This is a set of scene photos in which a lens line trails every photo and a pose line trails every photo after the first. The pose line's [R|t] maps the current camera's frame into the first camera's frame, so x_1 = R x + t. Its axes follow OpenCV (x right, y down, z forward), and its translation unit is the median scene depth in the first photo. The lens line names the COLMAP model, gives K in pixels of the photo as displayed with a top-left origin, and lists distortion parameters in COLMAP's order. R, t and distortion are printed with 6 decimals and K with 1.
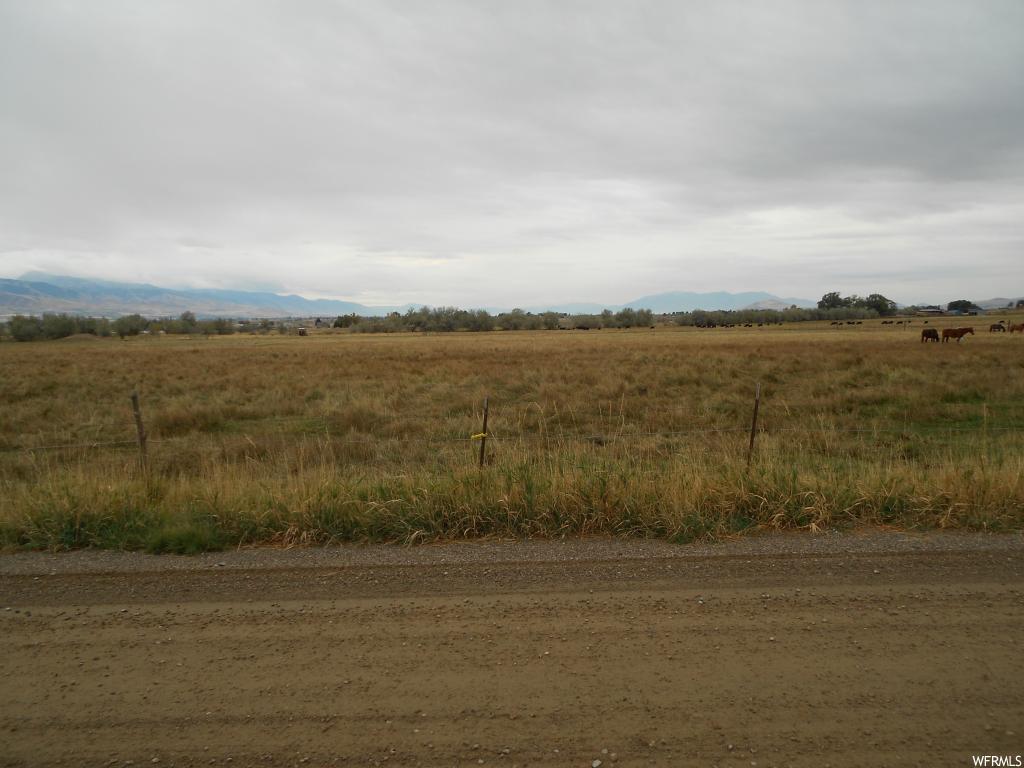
lens RADIAL K [[800.8, 0, 512.0], [0, 800.8, 384.0], [0, 0, 1]] dist [0.001167, 0.016191]
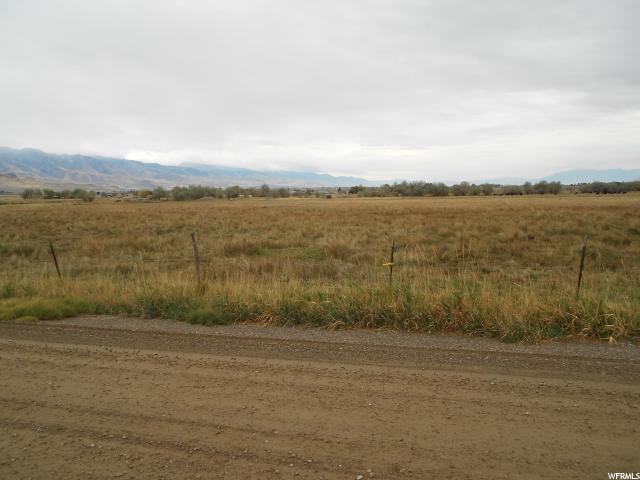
lens RADIAL K [[500.5, 0, 320.0], [0, 500.5, 240.0], [0, 0, 1]] dist [0.001167, 0.016191]
pose [[0.961119, 0.027629, -0.274749, 0.121066], [-0.021509, 0.999449, 0.025261, -0.006224], [0.275295, -0.018370, 0.961184, 0.018237]]
